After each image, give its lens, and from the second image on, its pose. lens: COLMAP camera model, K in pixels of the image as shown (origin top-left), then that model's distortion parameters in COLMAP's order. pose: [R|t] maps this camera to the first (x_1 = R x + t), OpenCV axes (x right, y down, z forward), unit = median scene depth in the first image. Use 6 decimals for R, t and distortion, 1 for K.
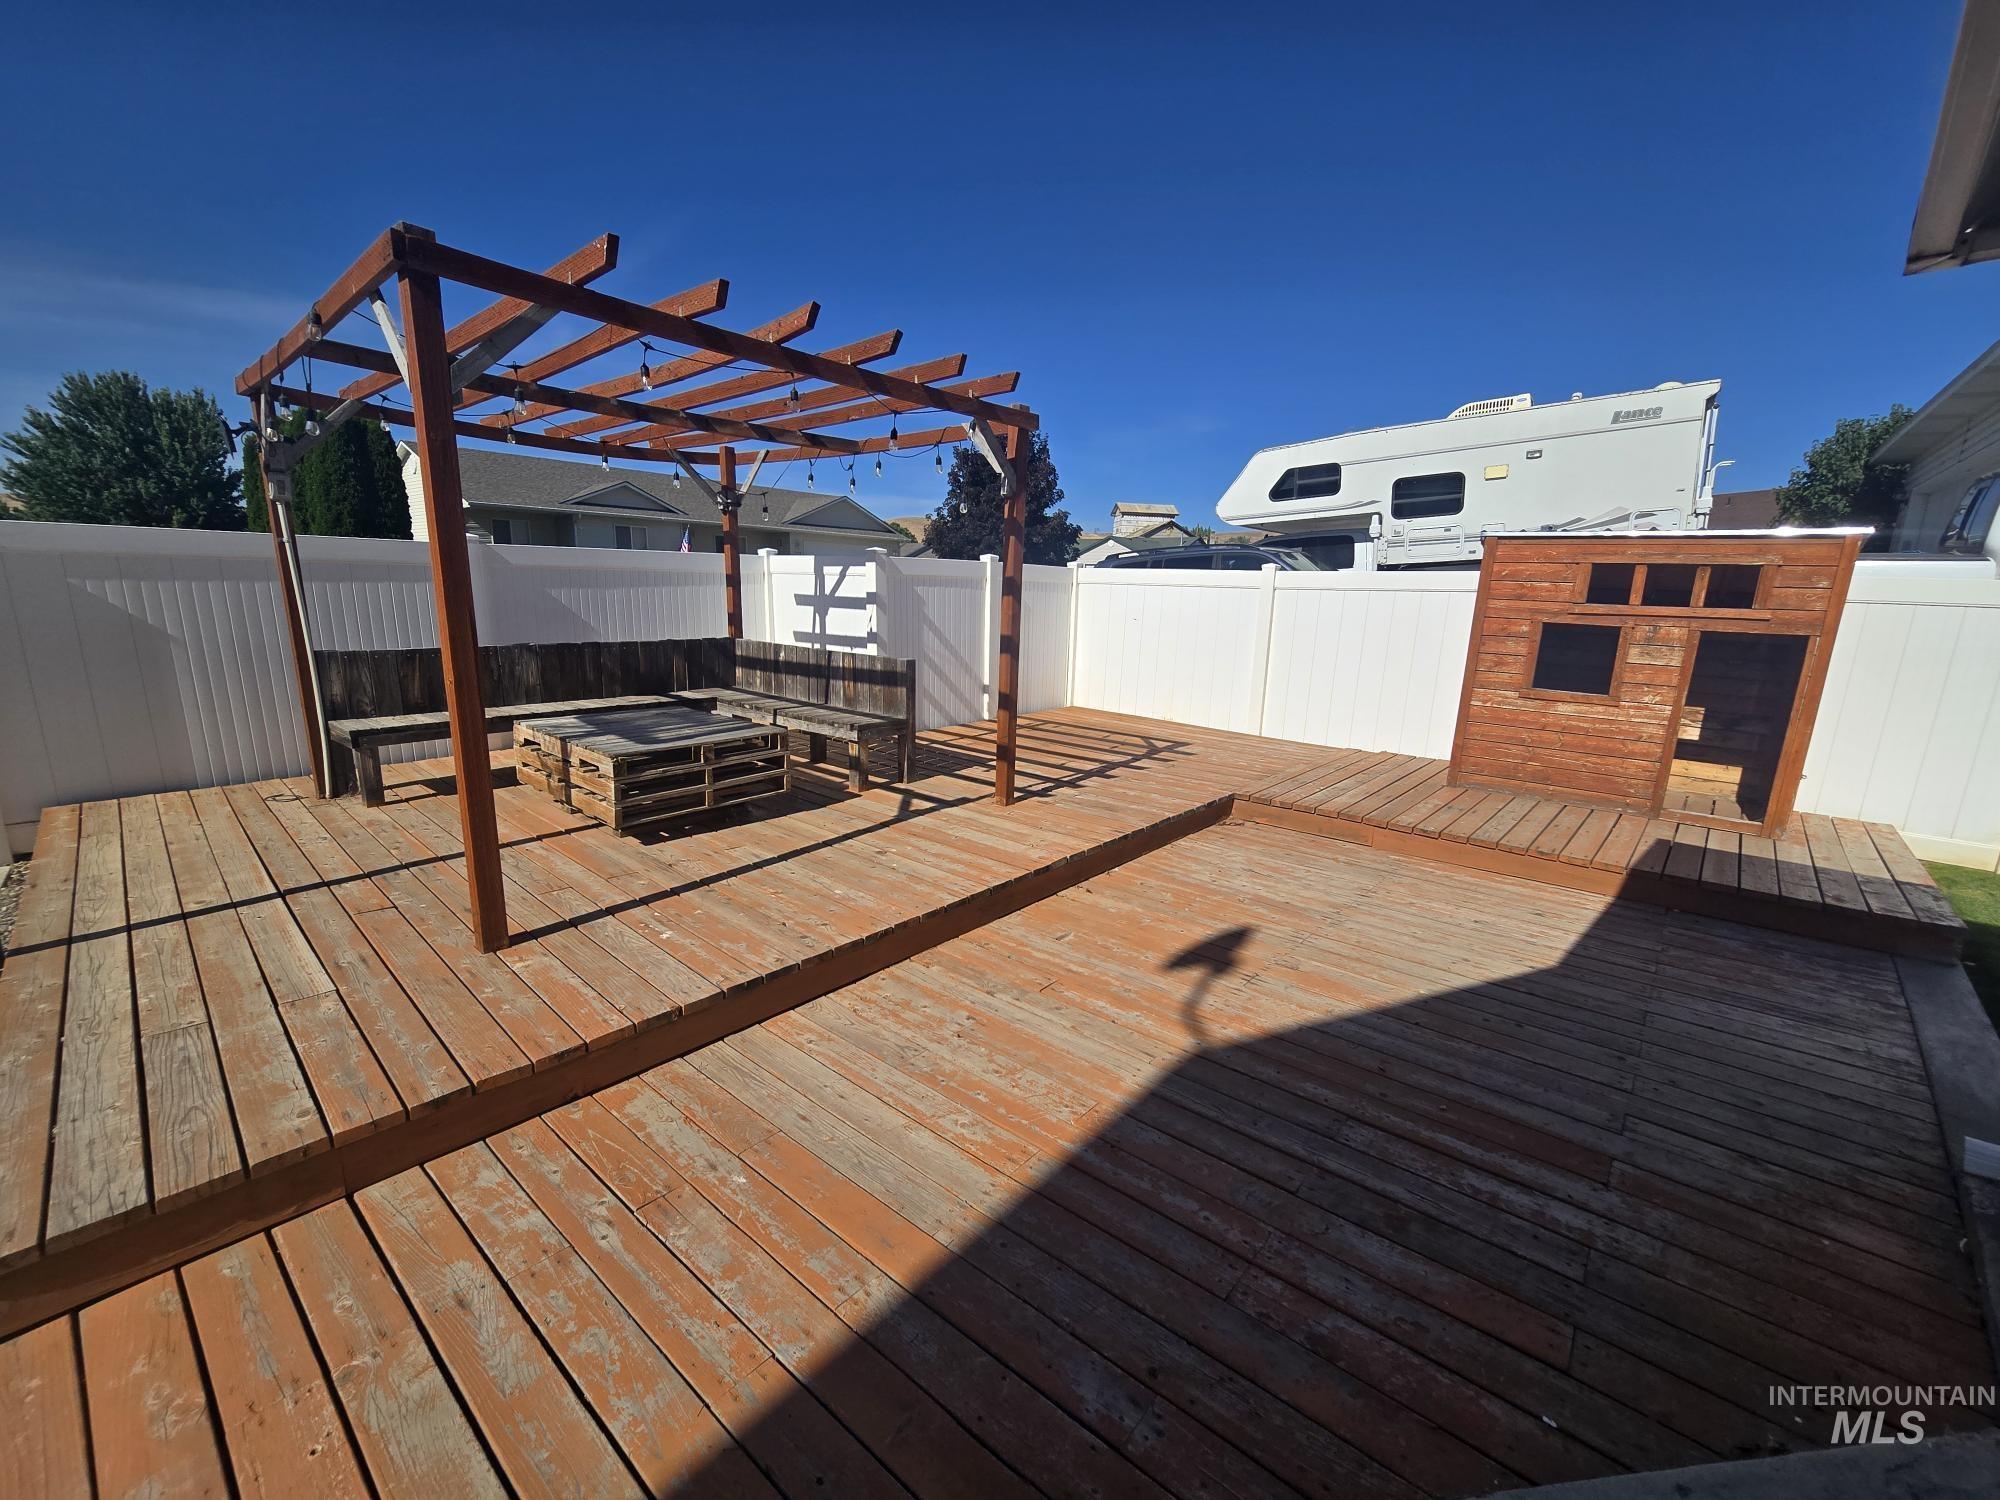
lens RADIAL K [[792.9, 0, 997.4], [0, 792.9, 762.0], [0, 0, 1]] dist [-0.003966, -0.000196]
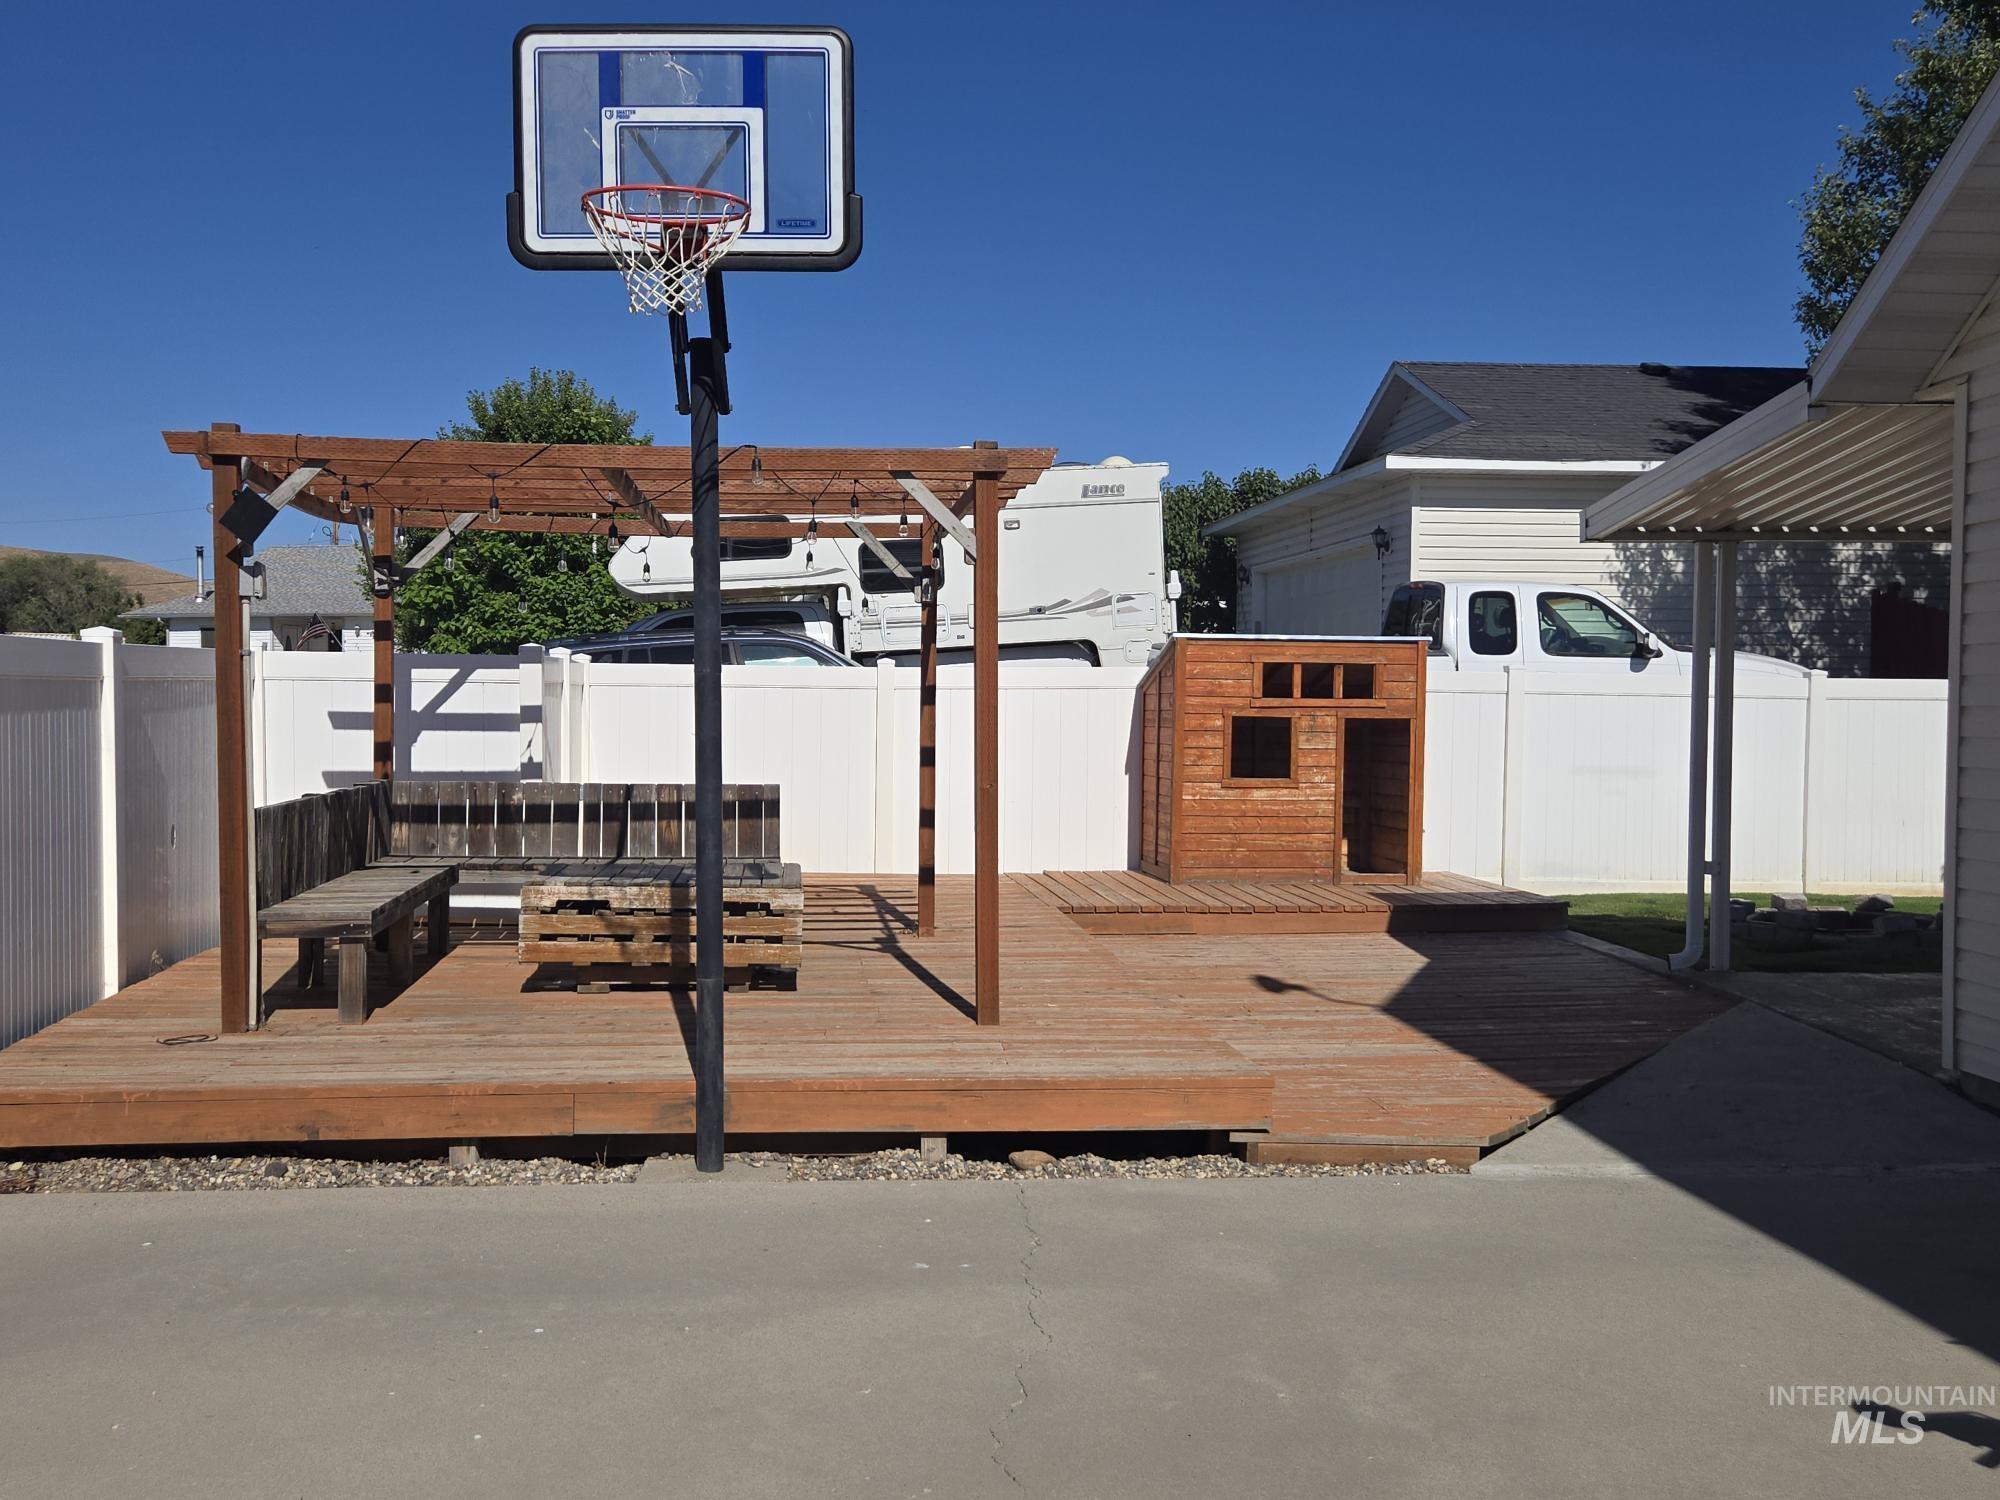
lens RADIAL K [[1580.2, 0, 1000.0], [0, 1580.2, 750.0], [0, 0, 1]] dist [0.067841, 0.000604]
pose [[0.729064, -0.045526, 0.682930, -0.993411], [0.160834, 0.981242, -0.106286, 0.044461], [-0.665281, 0.187328, 0.722710, -0.324285]]
